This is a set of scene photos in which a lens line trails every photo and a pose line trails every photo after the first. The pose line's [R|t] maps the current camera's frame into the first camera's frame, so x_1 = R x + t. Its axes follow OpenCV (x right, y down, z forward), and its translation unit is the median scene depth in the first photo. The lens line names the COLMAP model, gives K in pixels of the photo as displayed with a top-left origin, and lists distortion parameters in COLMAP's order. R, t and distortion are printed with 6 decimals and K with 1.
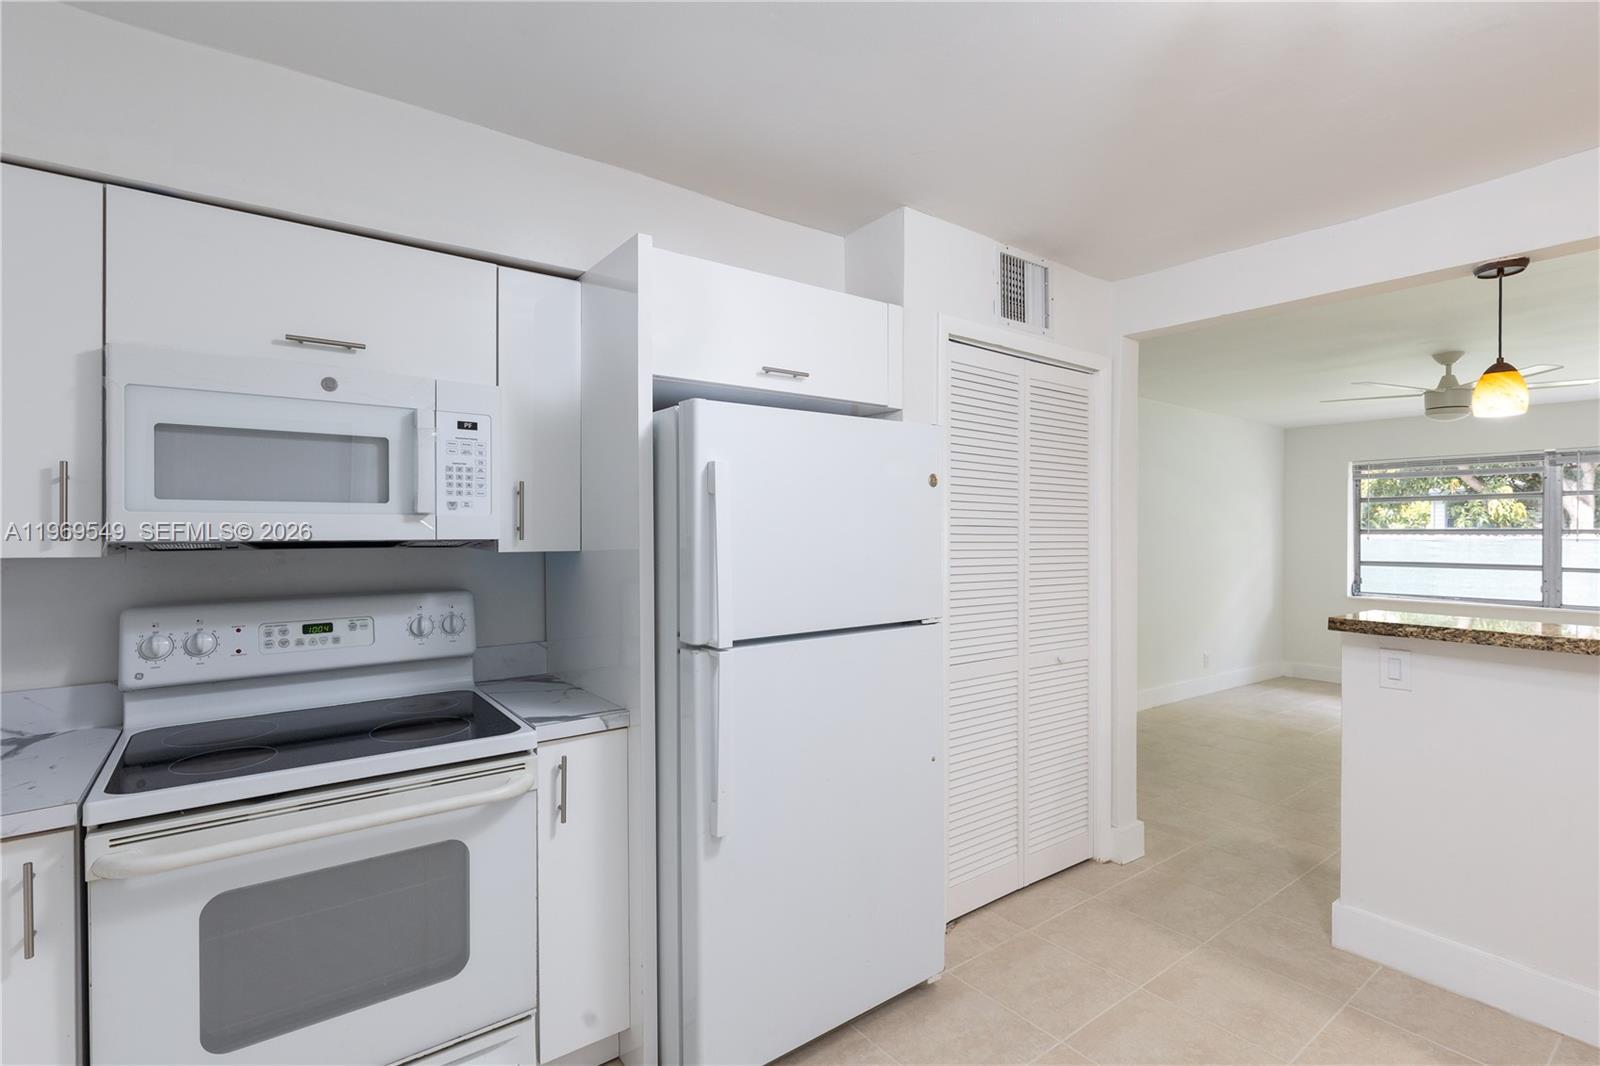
lens RADIAL K [[764.6, 0, 814.0], [0, 764.6, 533.6], [0, 0, 1]] dist [-0.002131, 0.000783]
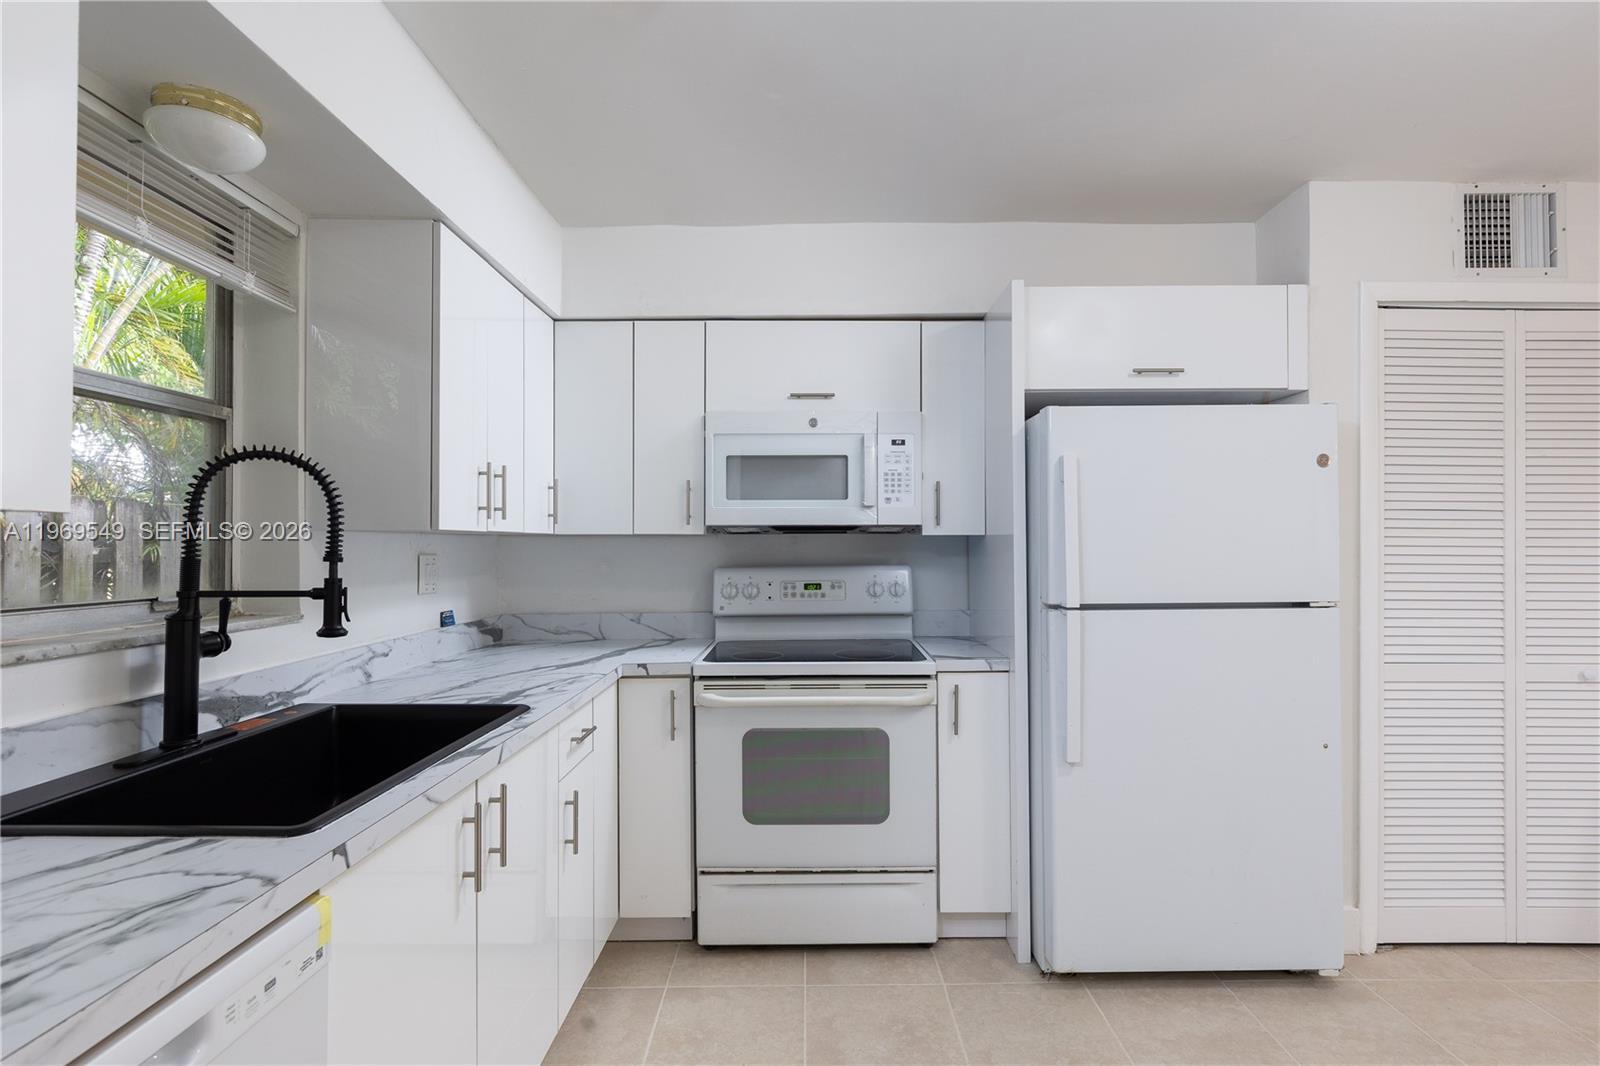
lens RADIAL K [[815.9, 0, 805.9], [0, 815.9, 538.0], [0, 0, 1]] dist [-0.002969, -0.000296]
pose [[0.793582, -0.007186, -0.608421, 0.312385], [-0.000062, 0.999929, -0.011891, 0.049652], [0.608464, 0.009474, 0.793525, -0.272695]]
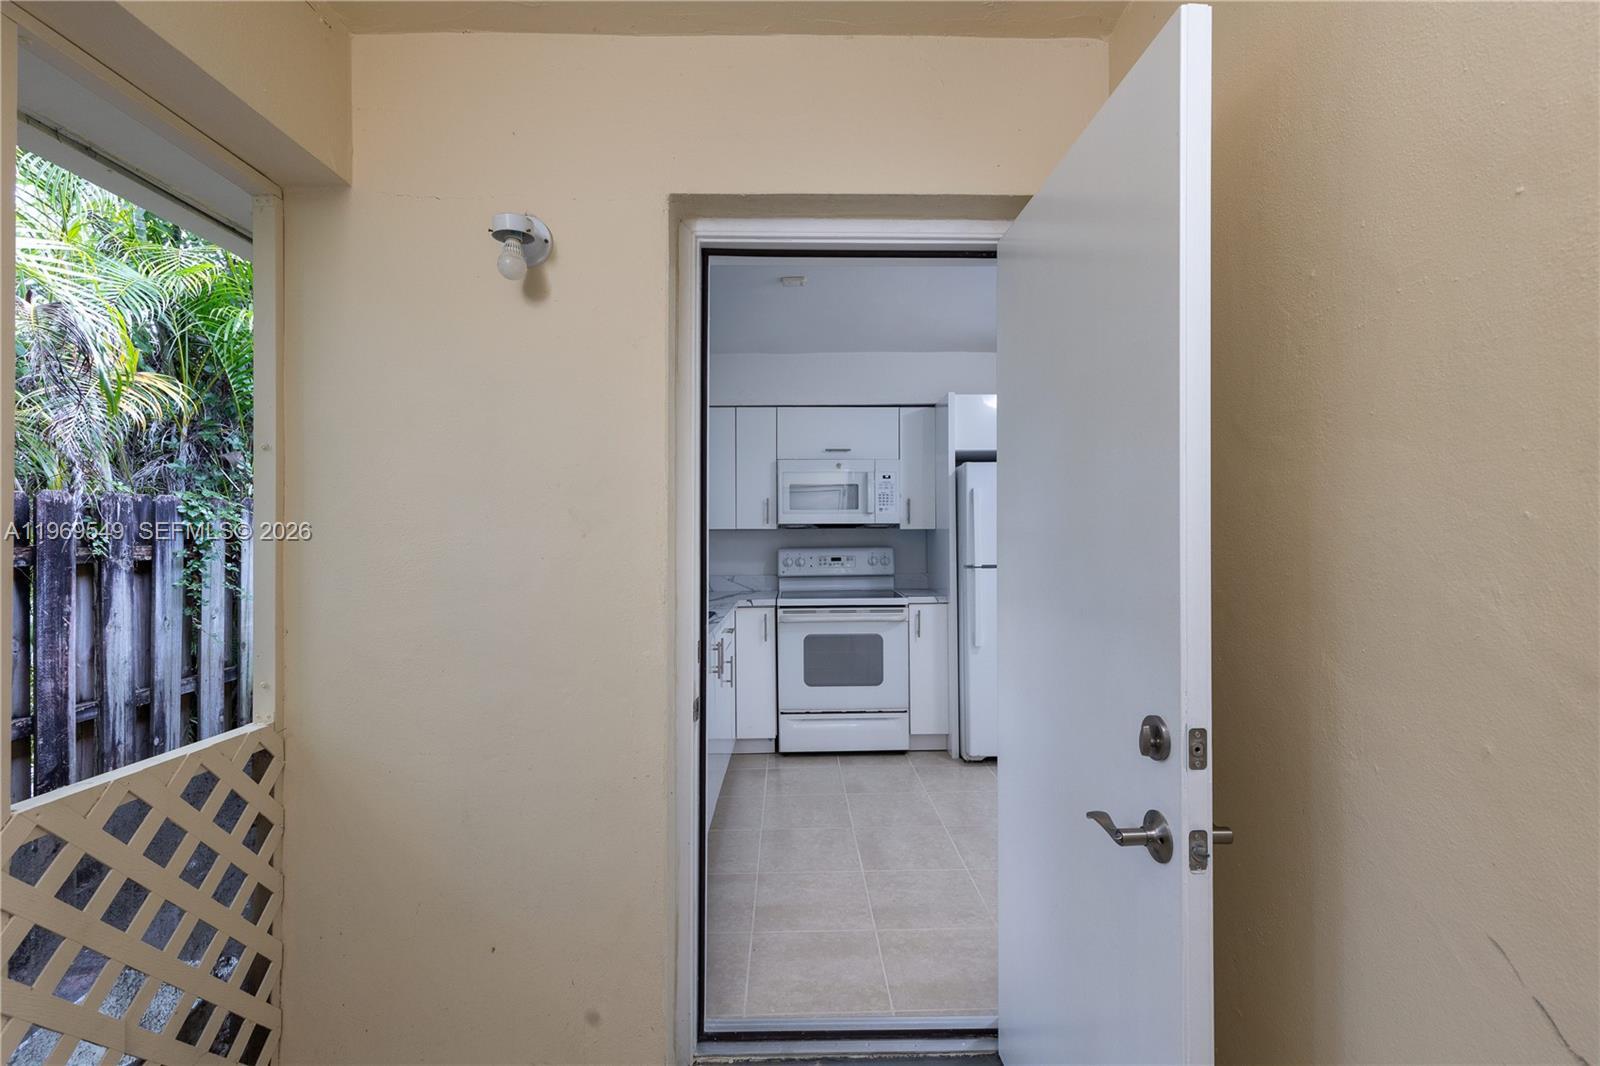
lens RADIAL K [[732.8, 0, 810.4], [0, 732.8, 534.2], [0, 0, 1]] dist [0.000862, 0.000014]
pose [[0.809904, -0.007560, -0.586513, 0.731807], [0.003557, 0.999962, -0.007977, 0.061076], [0.586551, 0.004374, 0.809900, -1.054548]]
